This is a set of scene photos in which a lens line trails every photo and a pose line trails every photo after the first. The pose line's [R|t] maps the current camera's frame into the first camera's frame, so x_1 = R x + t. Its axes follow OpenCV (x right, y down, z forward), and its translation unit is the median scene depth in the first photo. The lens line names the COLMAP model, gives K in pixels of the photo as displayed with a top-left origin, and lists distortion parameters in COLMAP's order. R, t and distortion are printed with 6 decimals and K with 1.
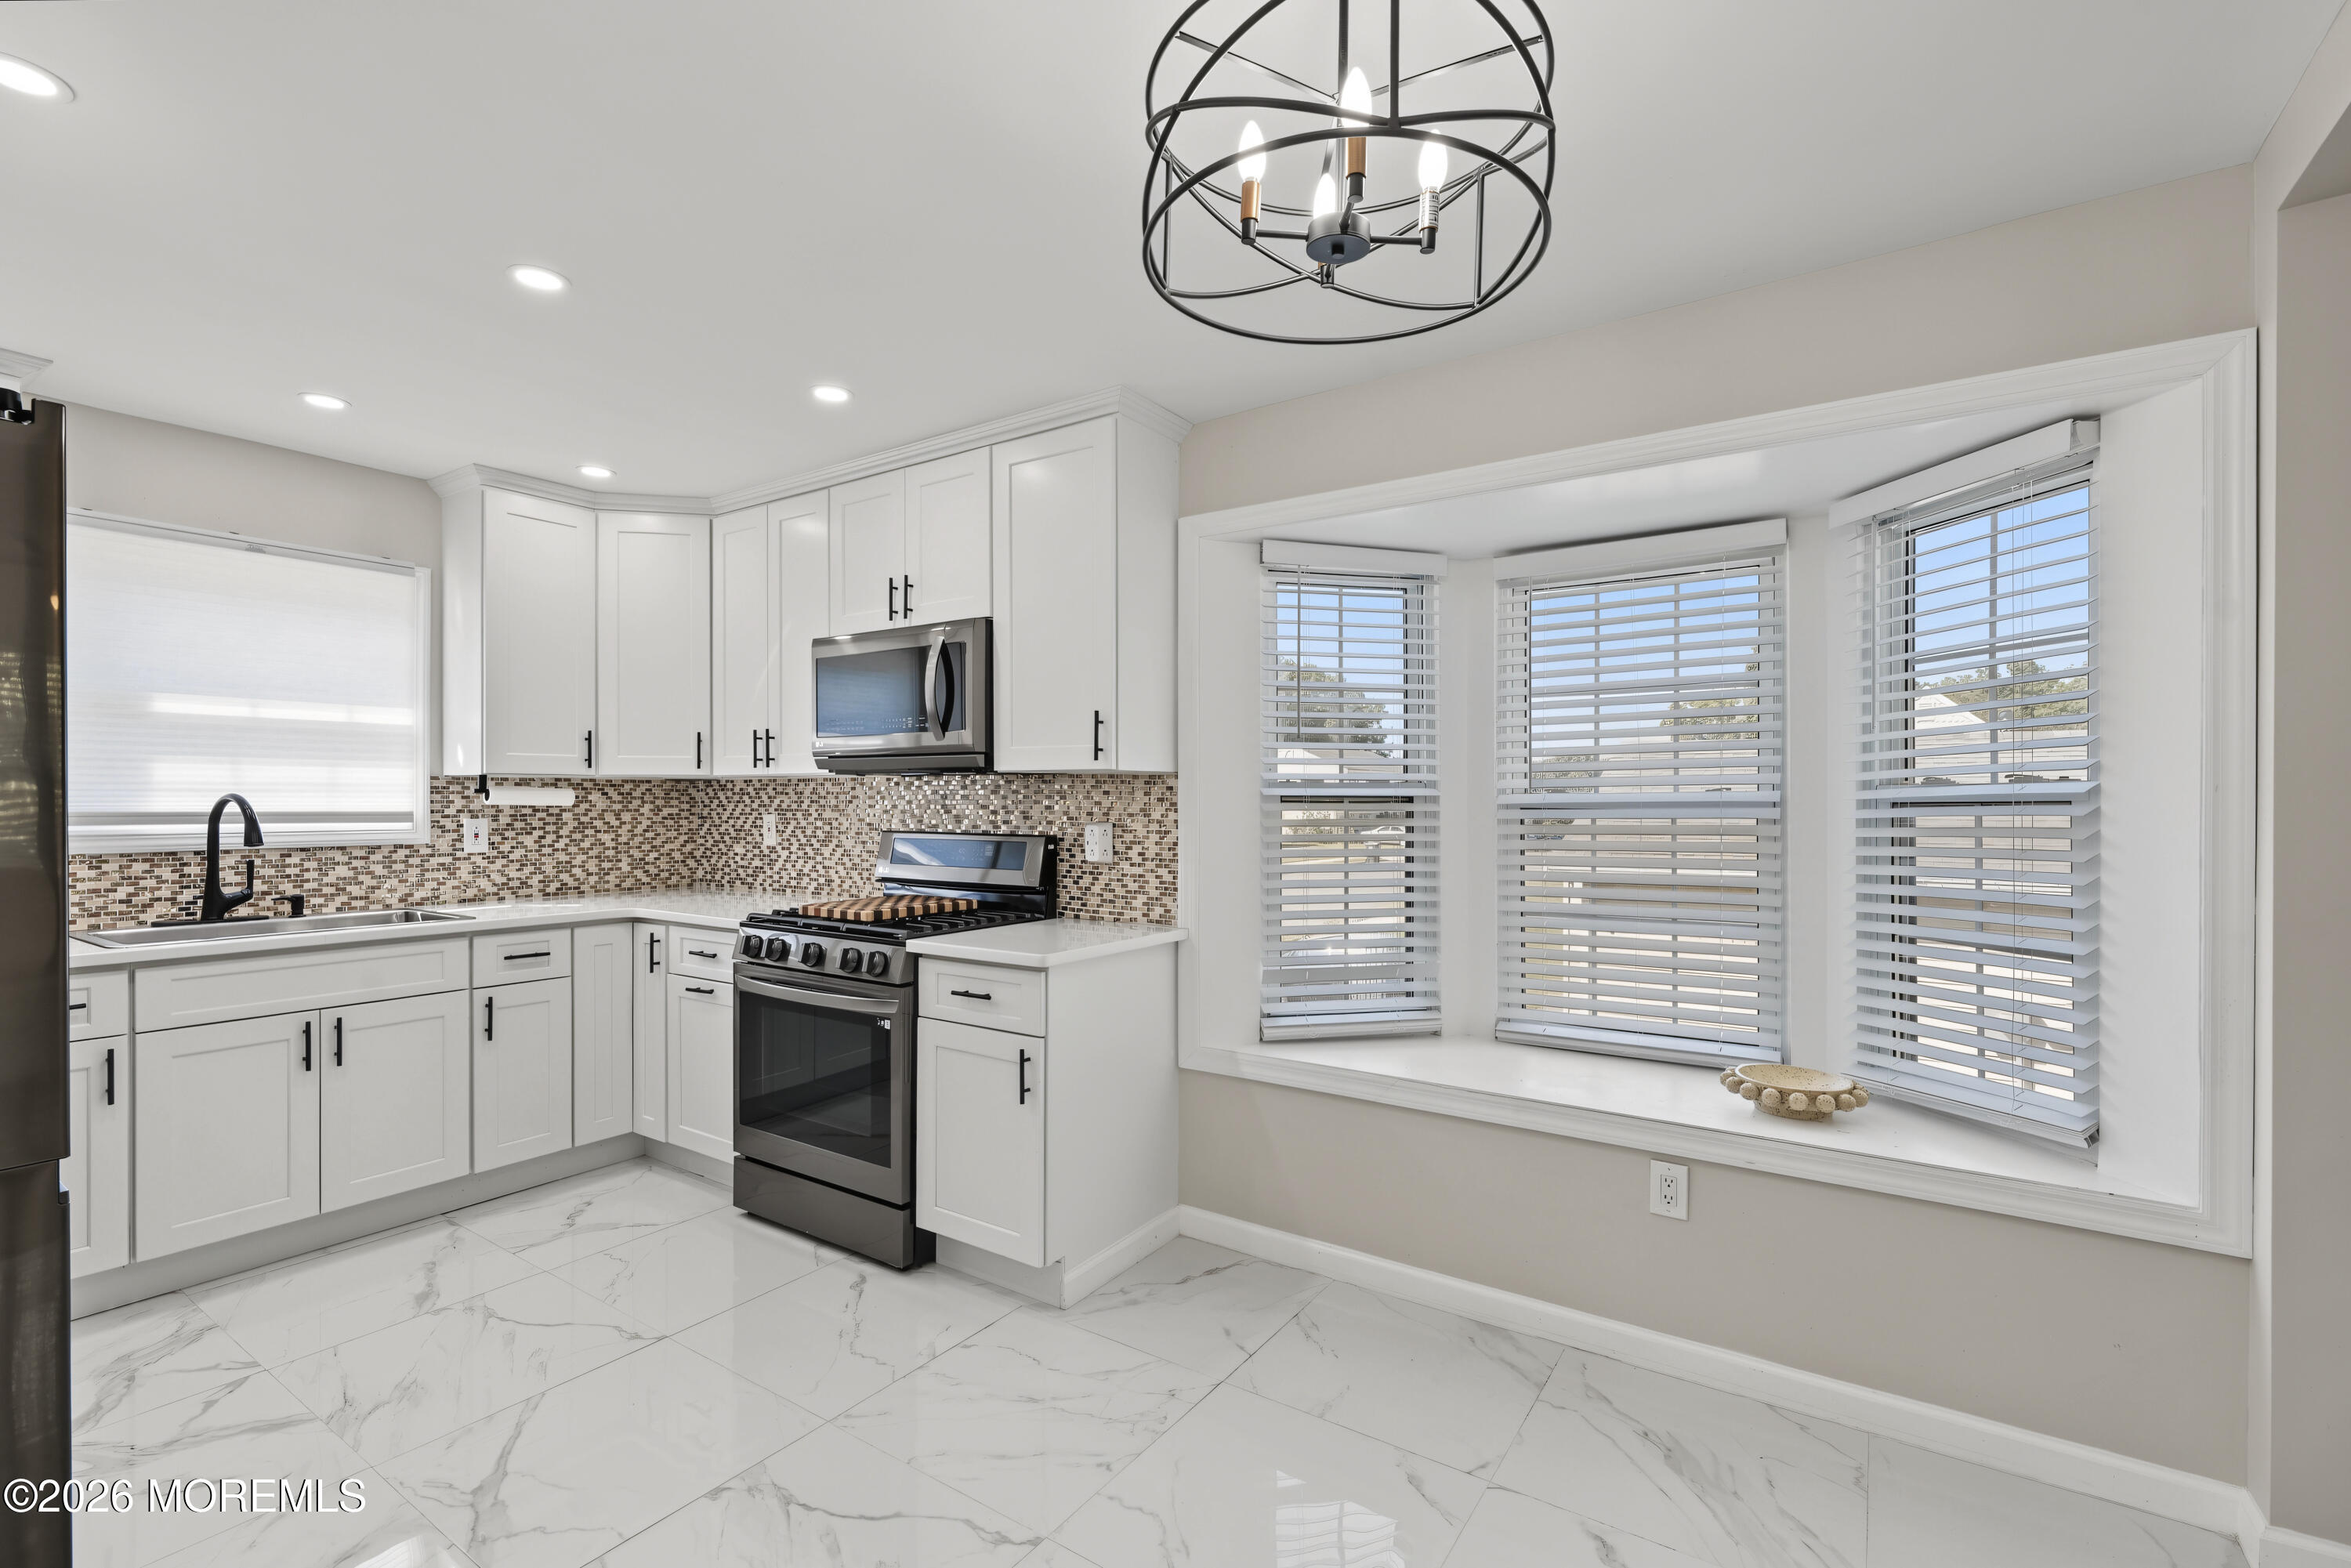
lens RADIAL K [[1049.1, 0, 1171.2], [0, 1049.1, 796.3], [0, 0, 1]] dist [0.001208, 0.000042]
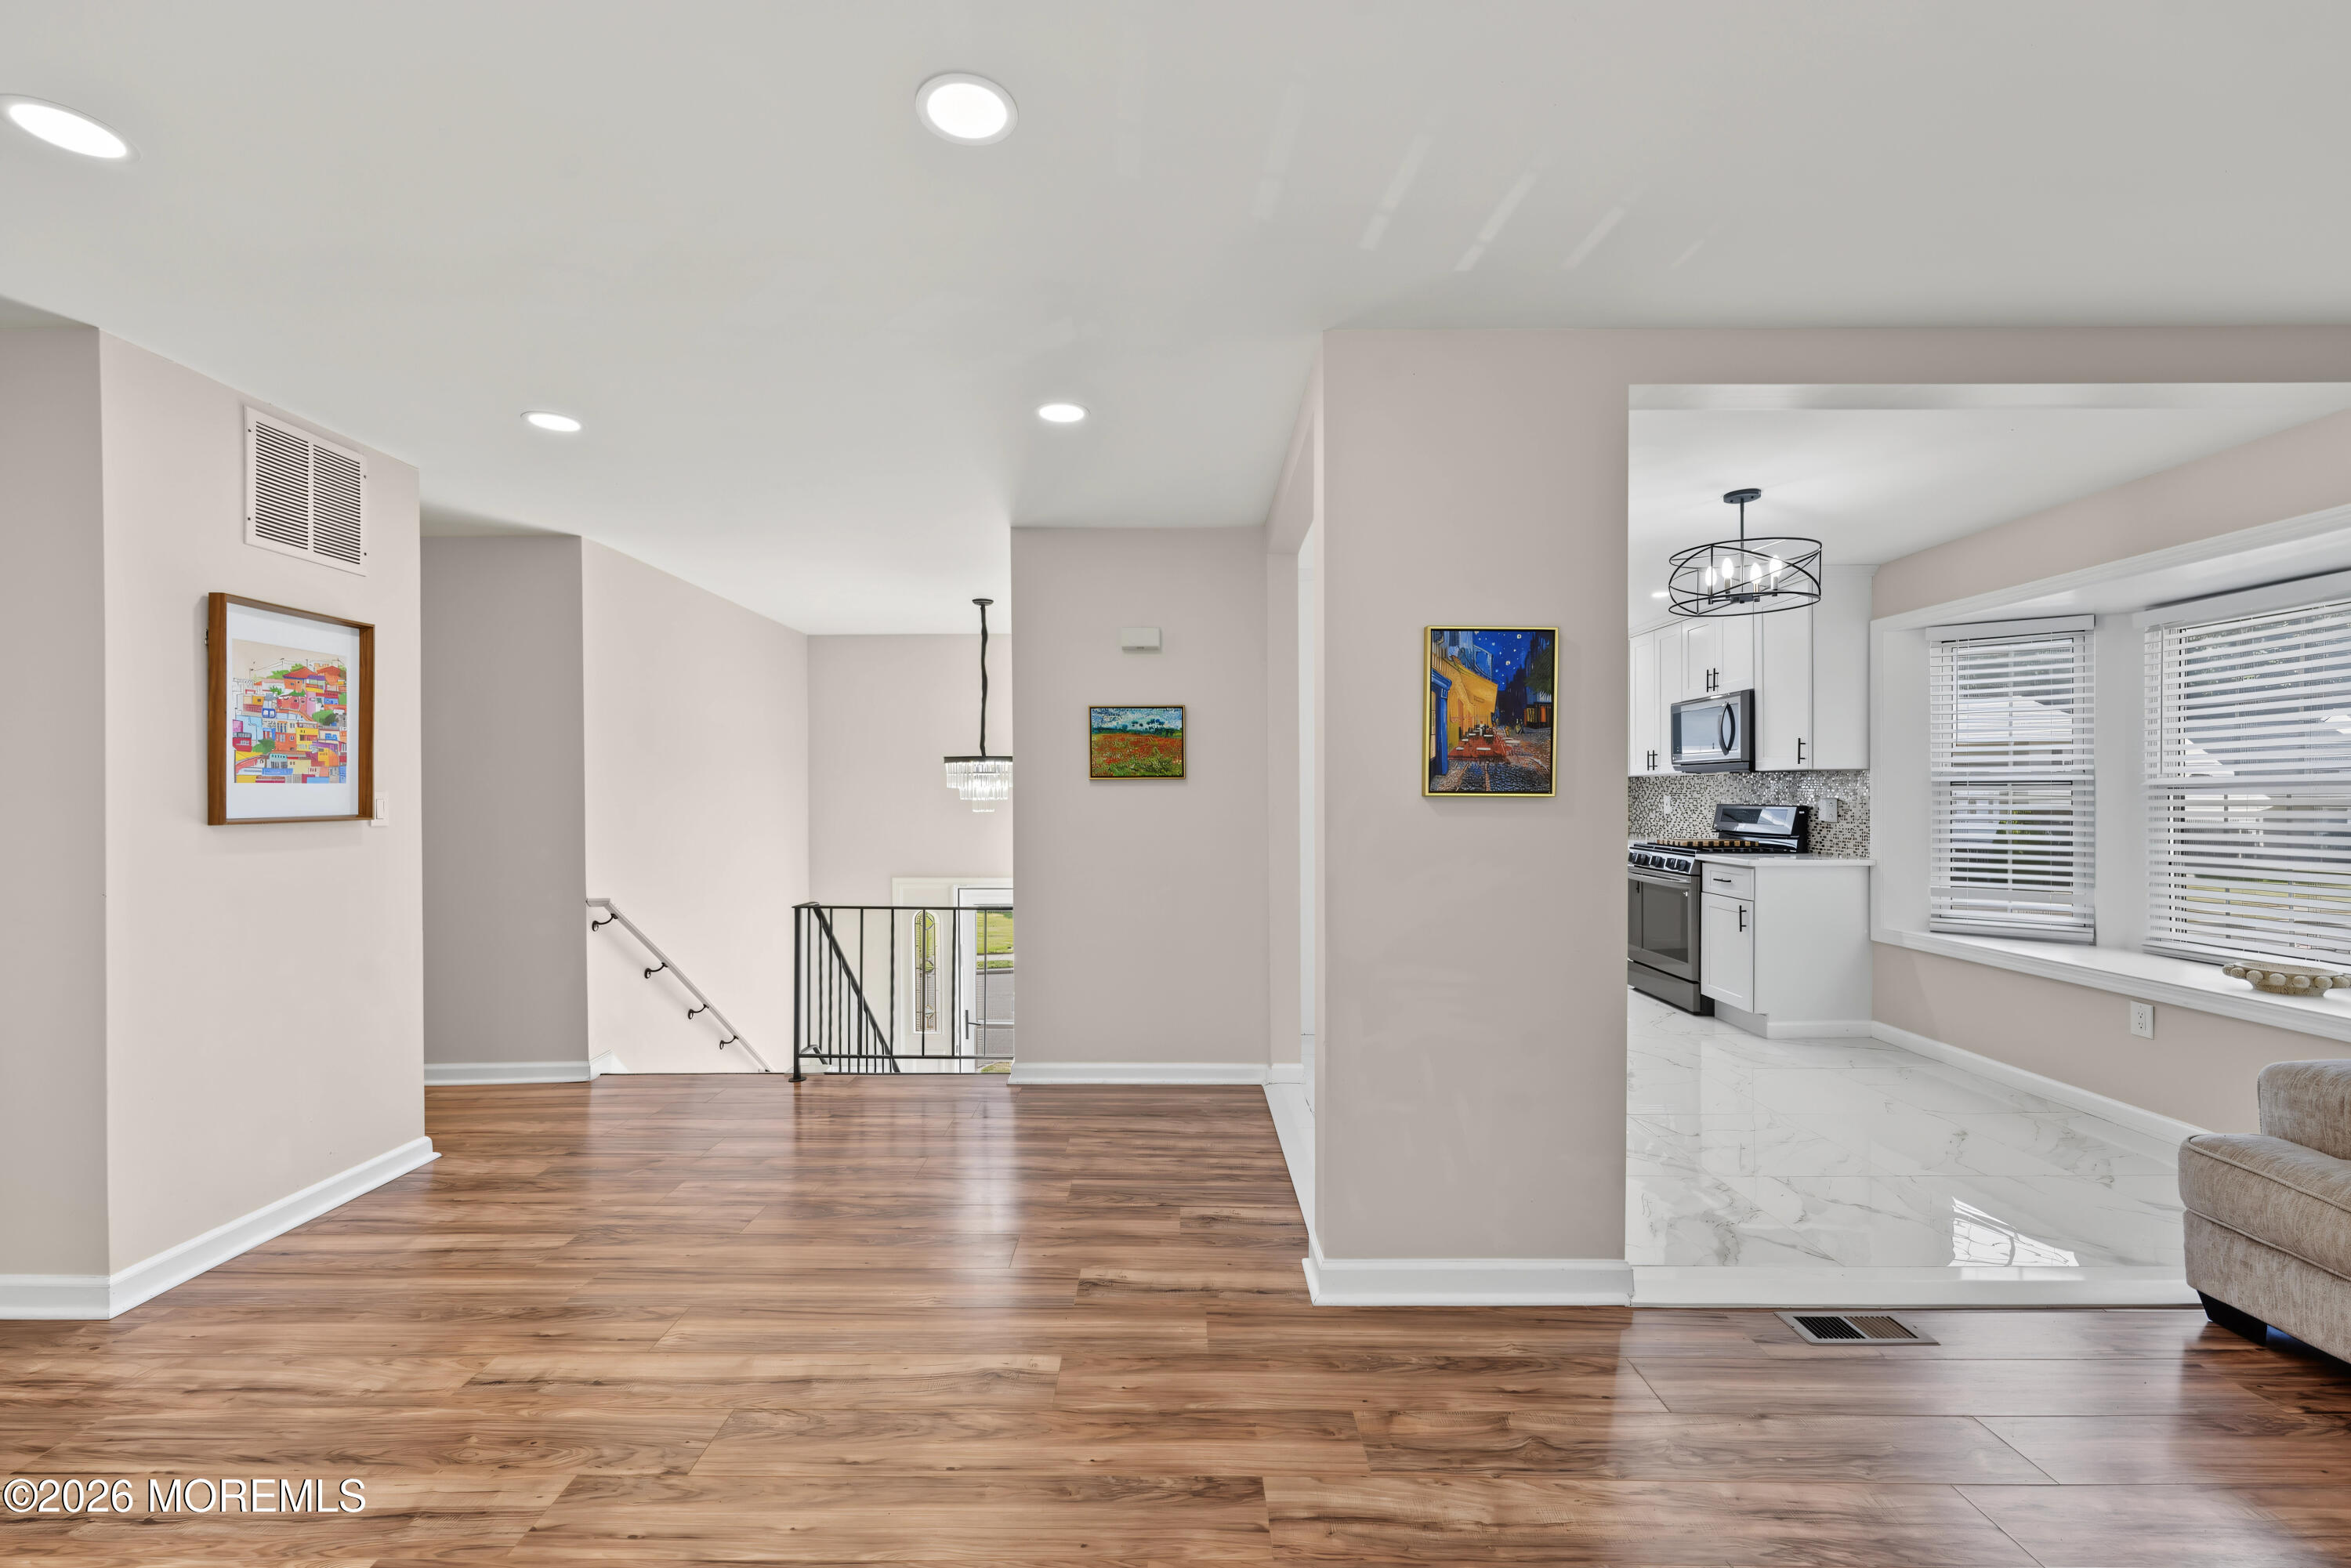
lens RADIAL K [[940.2, 0, 1168.6], [0, 940.2, 799.7], [0, 0, 1]] dist [-0.000262, -0.000045]
pose [[0.558952, 0.001913, -0.829198, 0.579545], [0.005813, 0.999964, 0.006225, 0.010572], [0.829180, -0.008300, 0.558921, -0.736903]]
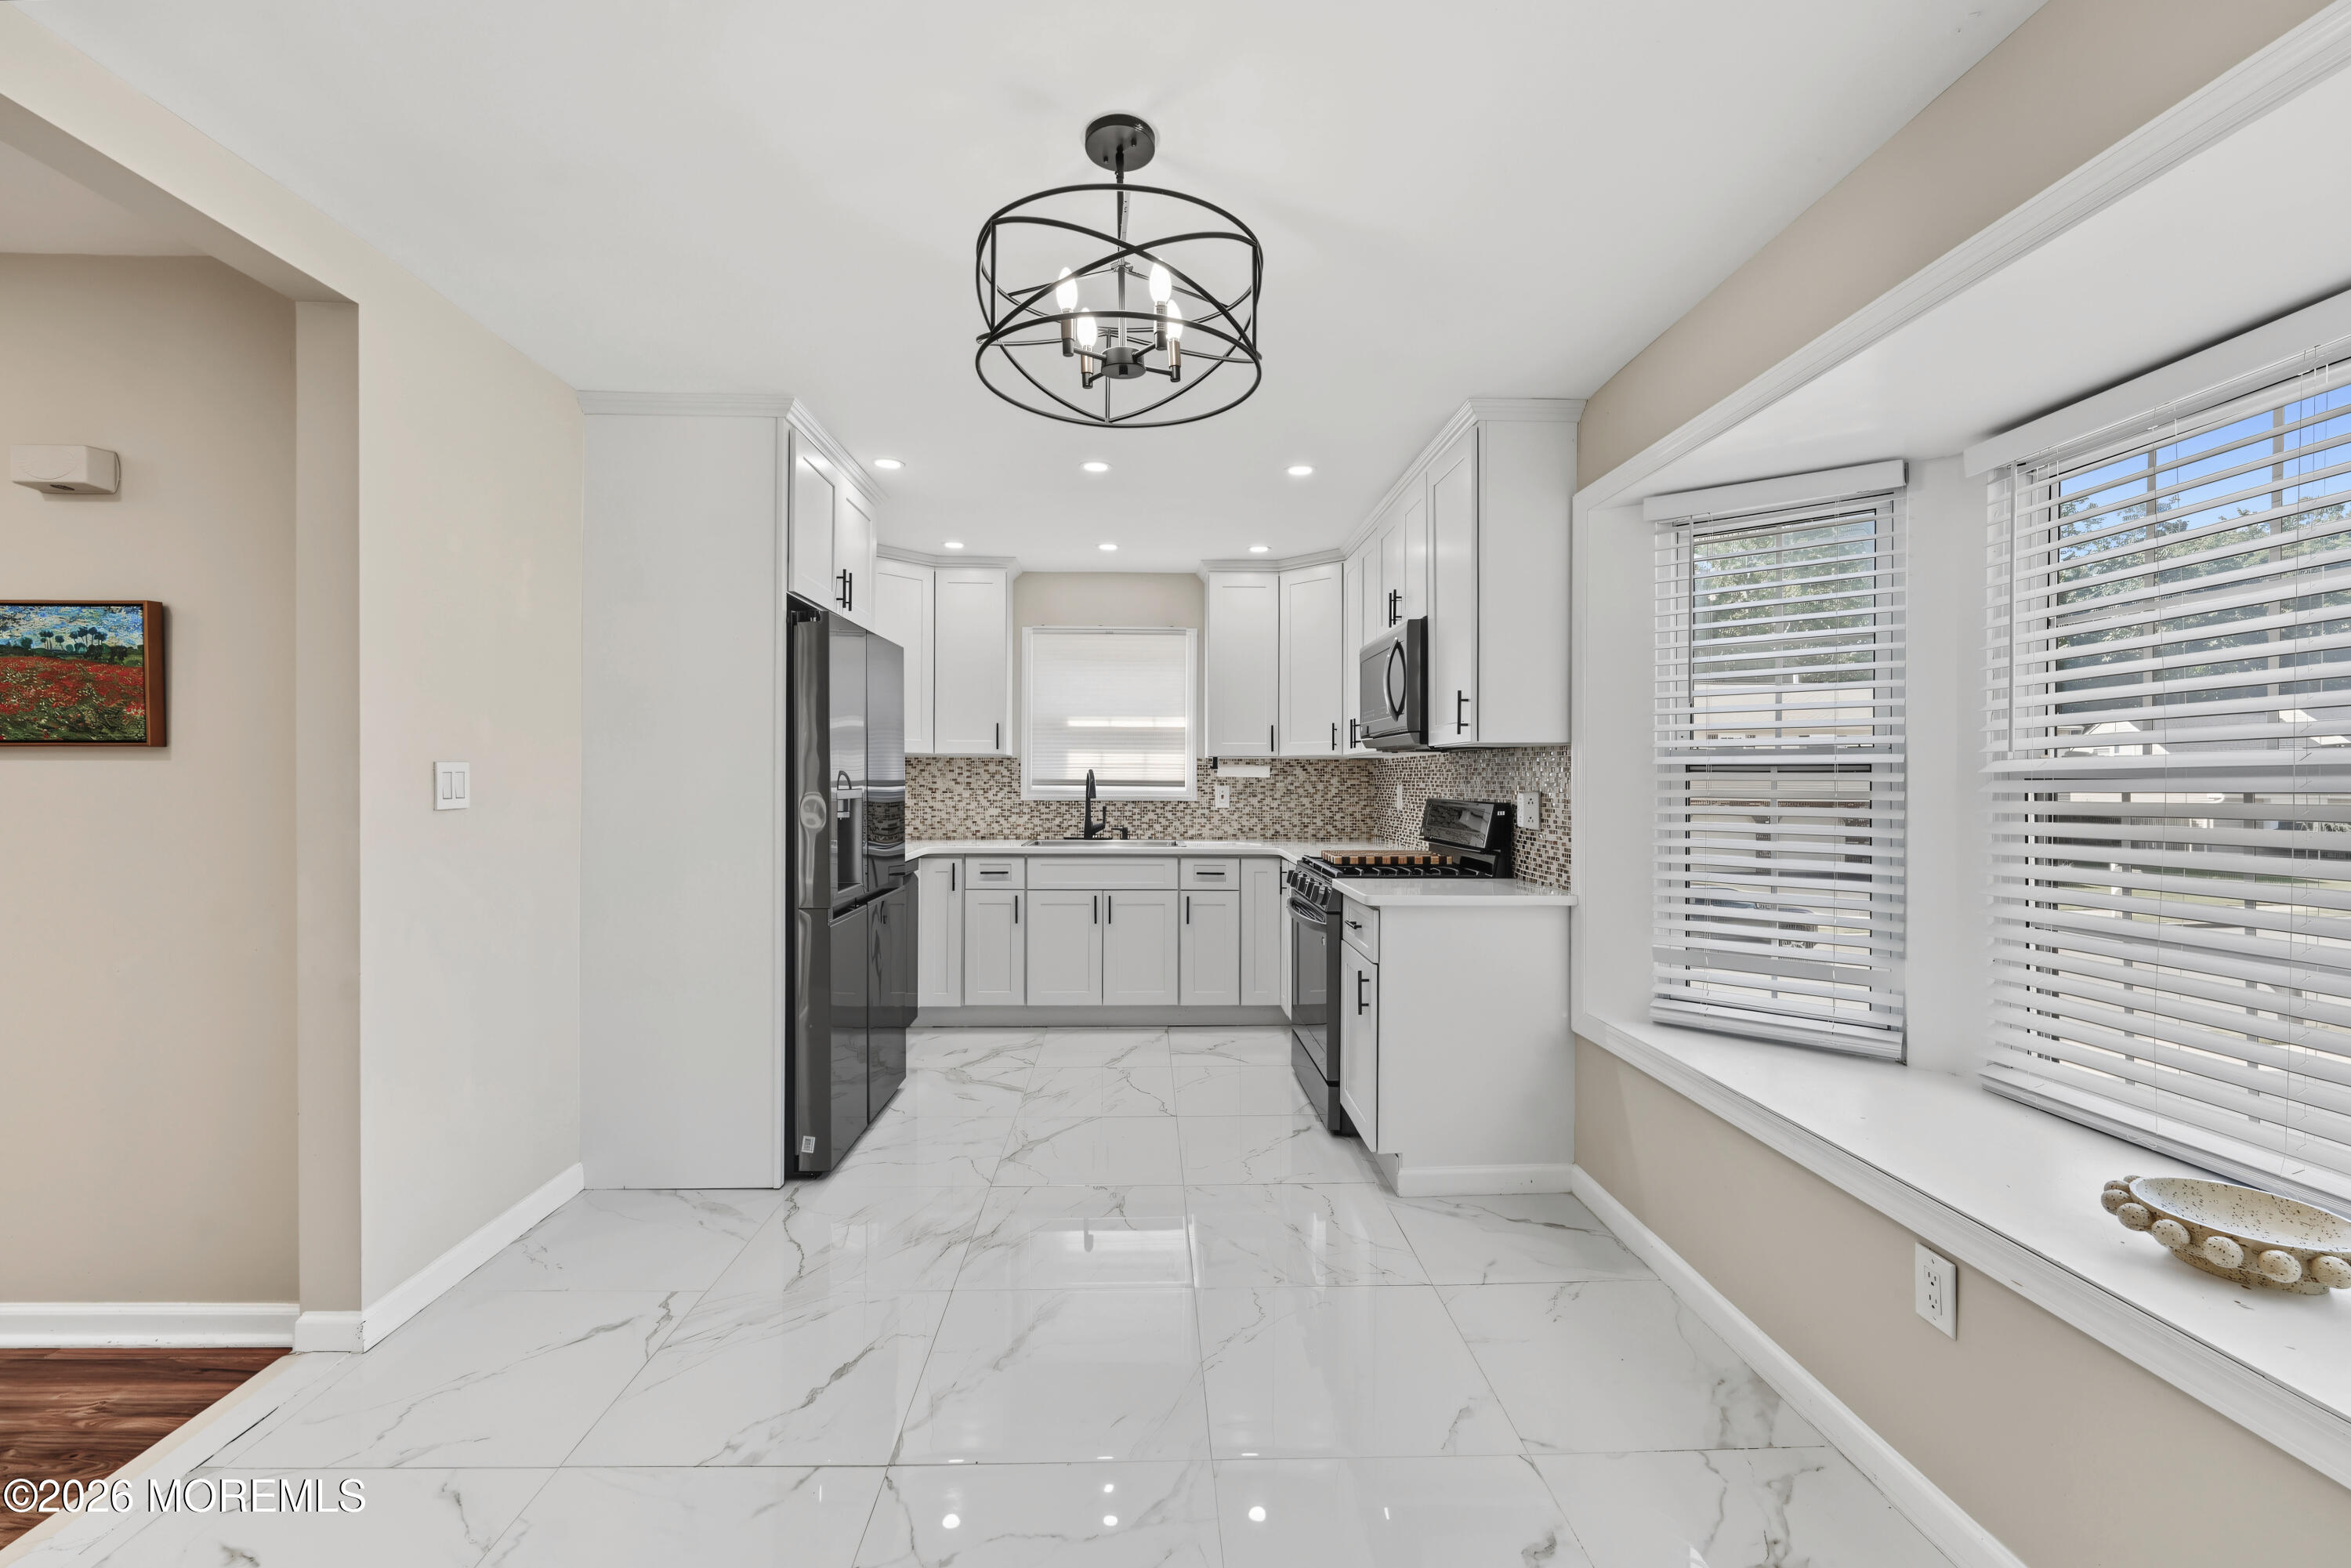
lens RADIAL K [[962.1, 0, 1170.5], [0, 962.1, 782.0], [0, 0, 1]] dist [-0.000845, 0.000044]
pose [[0.587005, 0.004116, -0.809573, 0.486298], [-0.001152, 0.999990, 0.004248, 0.010842], [0.809582, -0.001561, 0.587004, 0.116851]]
